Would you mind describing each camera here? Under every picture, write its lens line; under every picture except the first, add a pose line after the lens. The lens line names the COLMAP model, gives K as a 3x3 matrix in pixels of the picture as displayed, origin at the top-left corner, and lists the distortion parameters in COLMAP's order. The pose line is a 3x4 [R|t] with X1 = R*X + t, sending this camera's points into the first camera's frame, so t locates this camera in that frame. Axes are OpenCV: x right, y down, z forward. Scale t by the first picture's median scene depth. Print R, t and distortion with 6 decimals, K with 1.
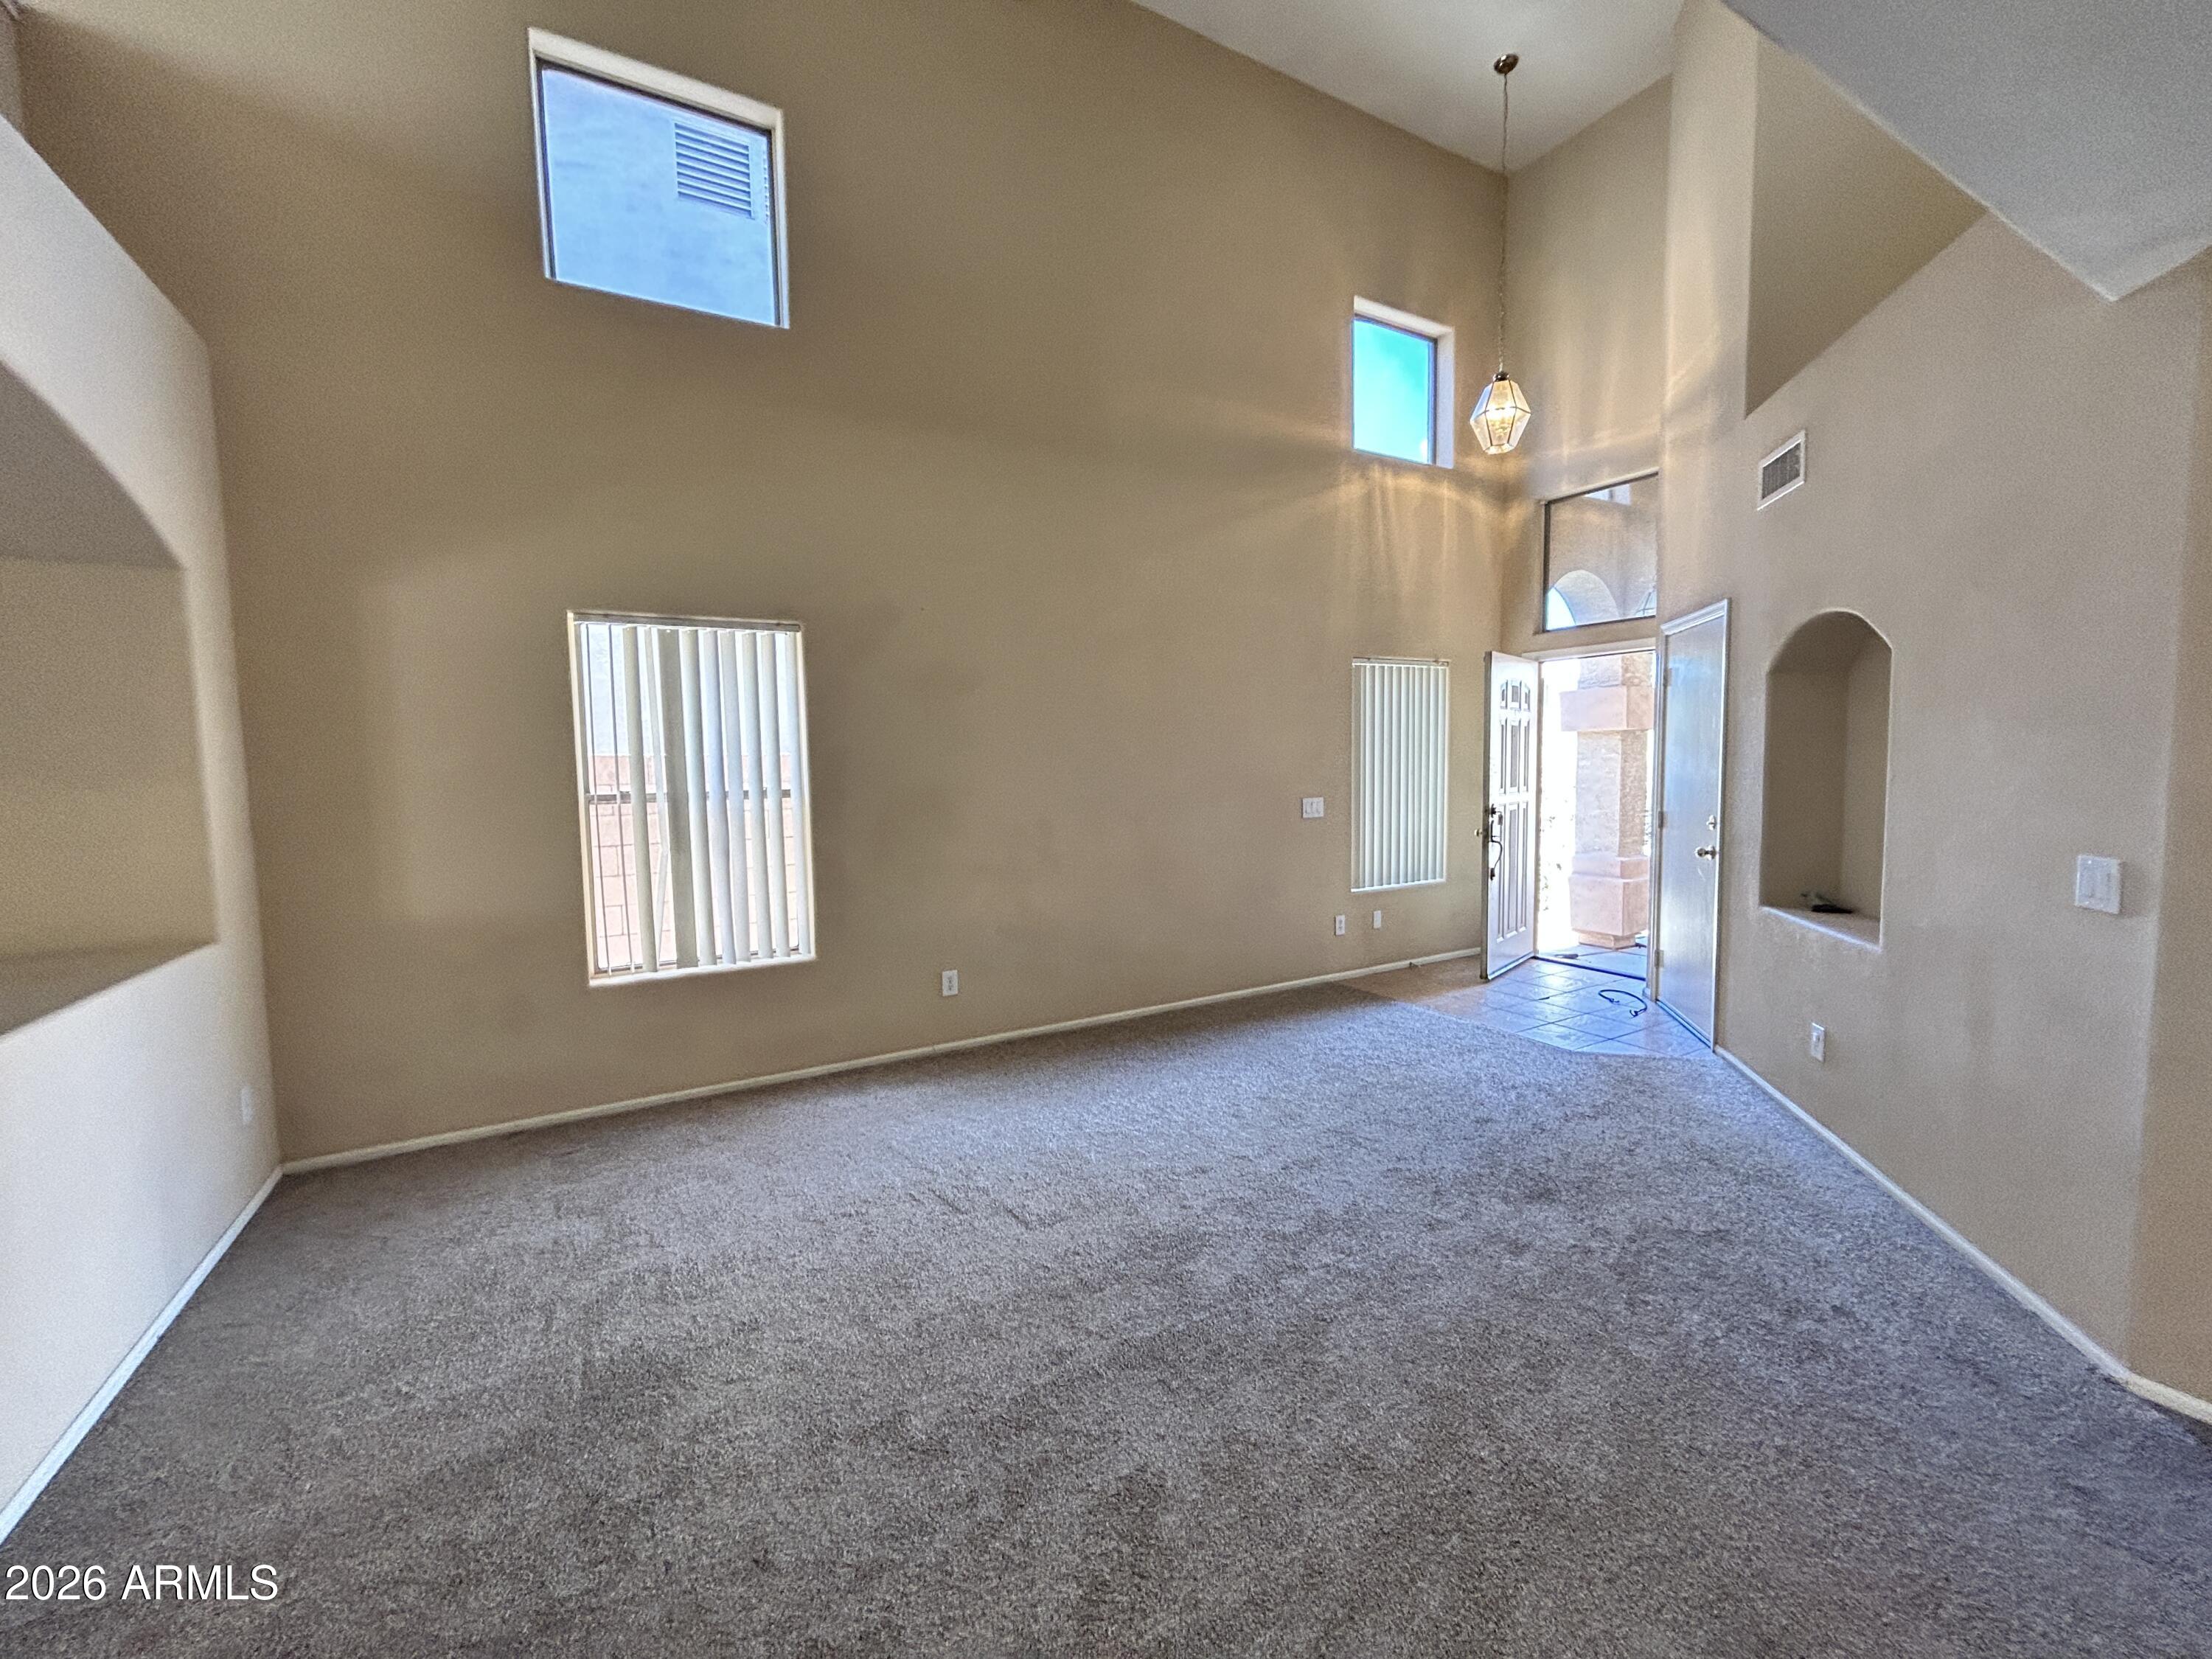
lens RADIAL K [[900.6, 0, 1112.4], [0, 900.6, 832.5], [0, 0, 1]] dist [-0.000382, 0.000683]
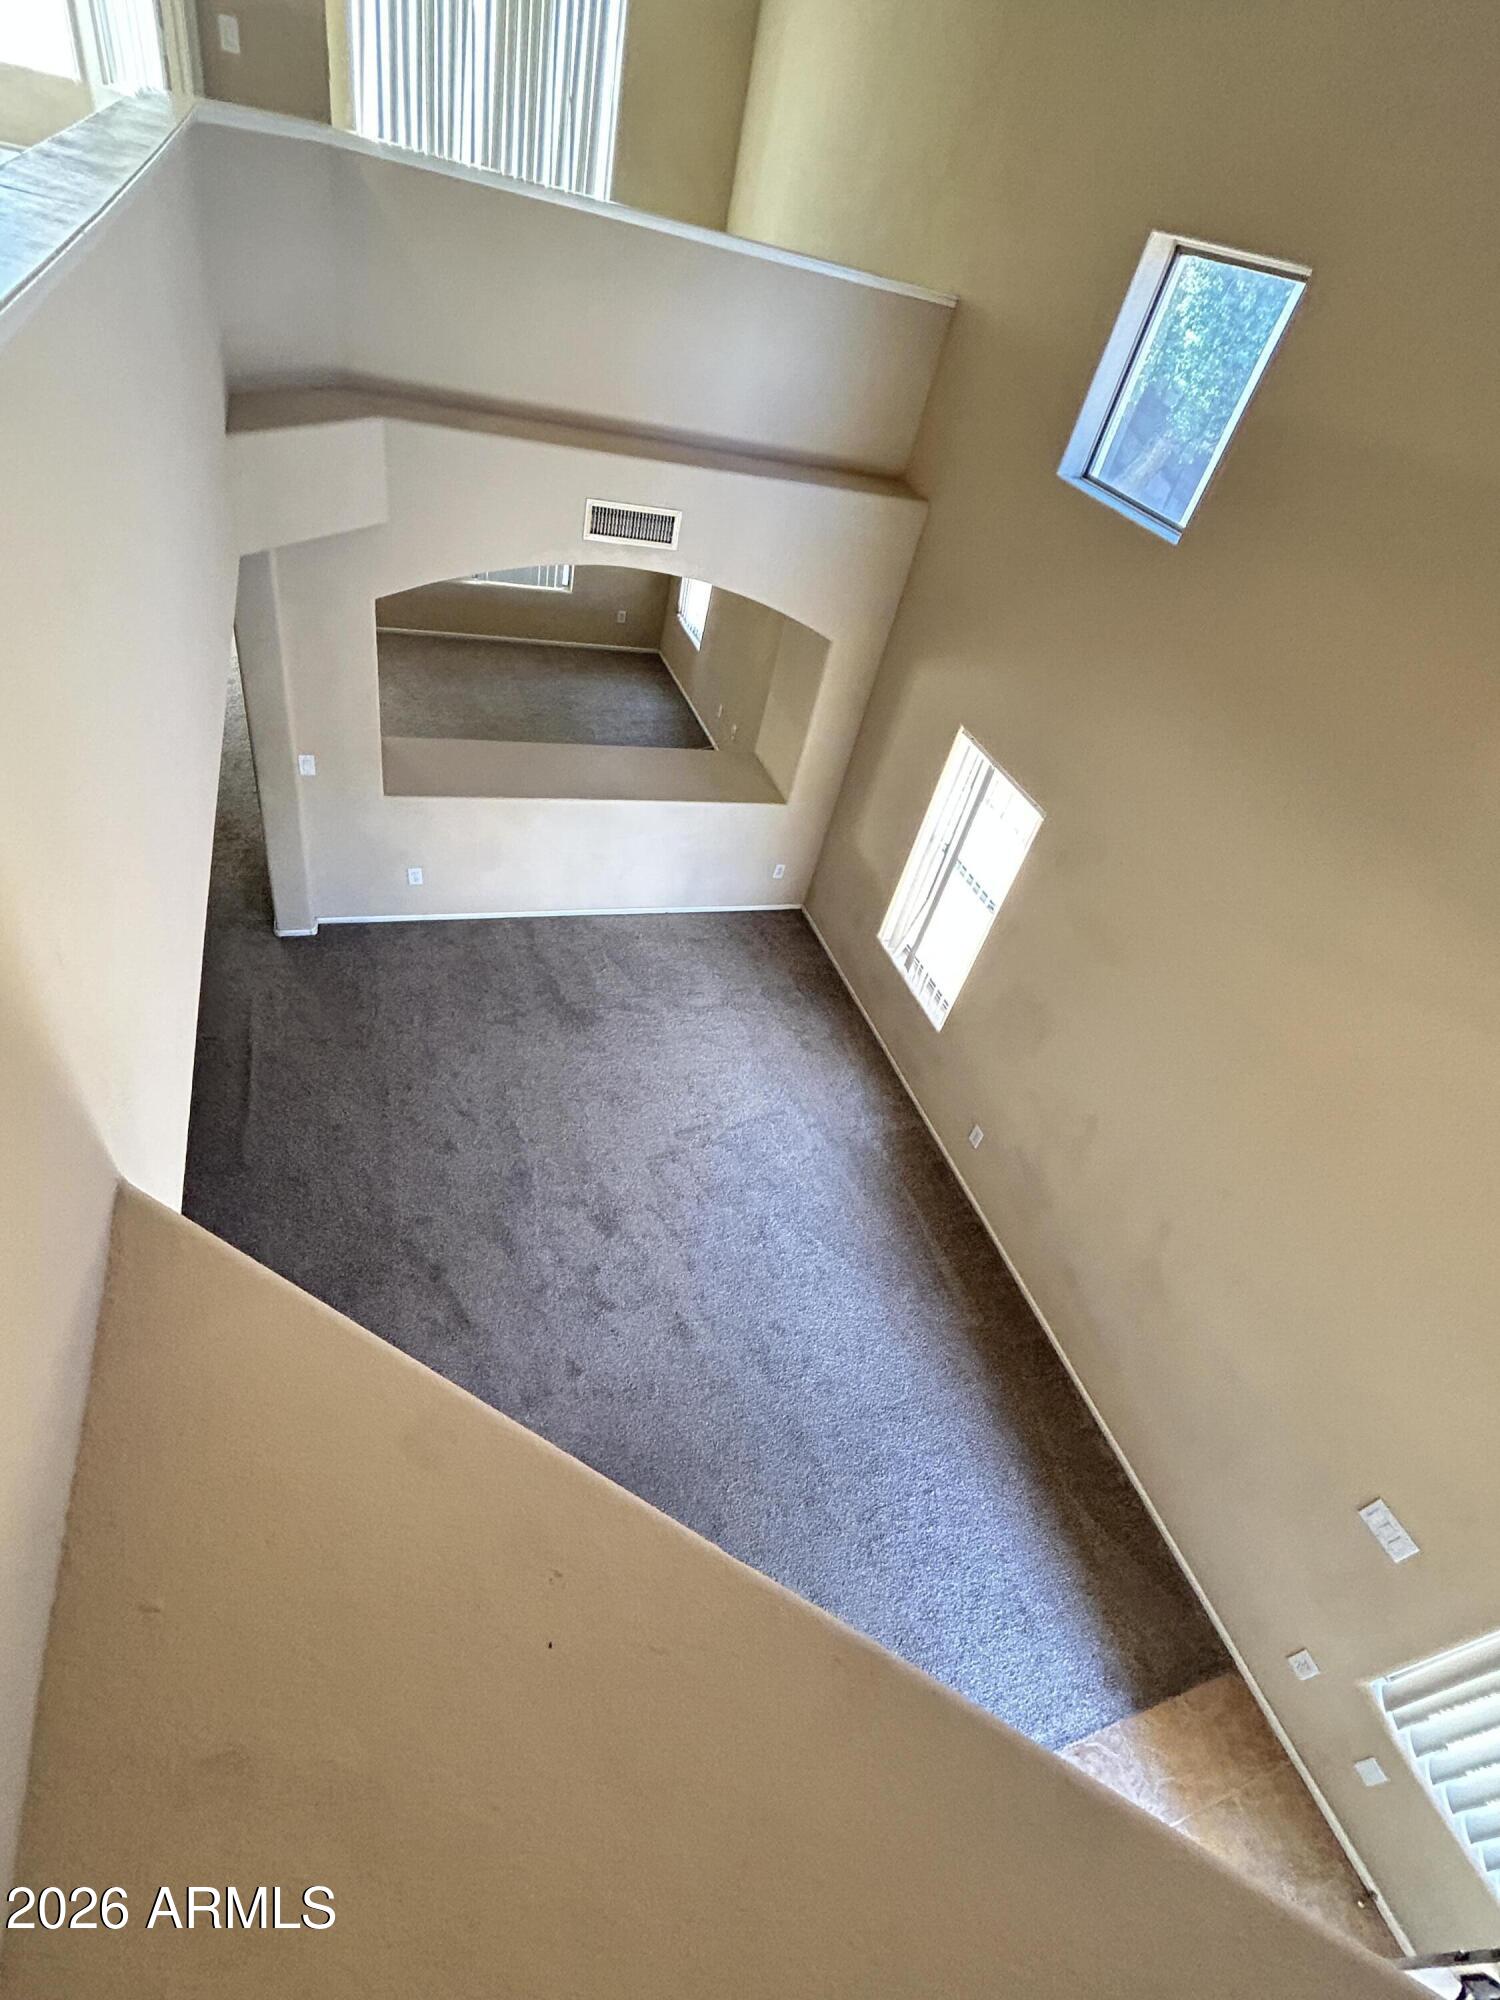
lens RADIAL K [[937.8, 0, 752.7], [0, 937.8, 998.4], [0, 0, 1]] dist [0.002114, 0.000471]
pose [[-0.185313, 0.629237, -0.754798, 1.074228], [-0.293124, 0.697738, 0.653636, -1.052238], [0.937943, 0.342377, 0.055145, 0.992671]]
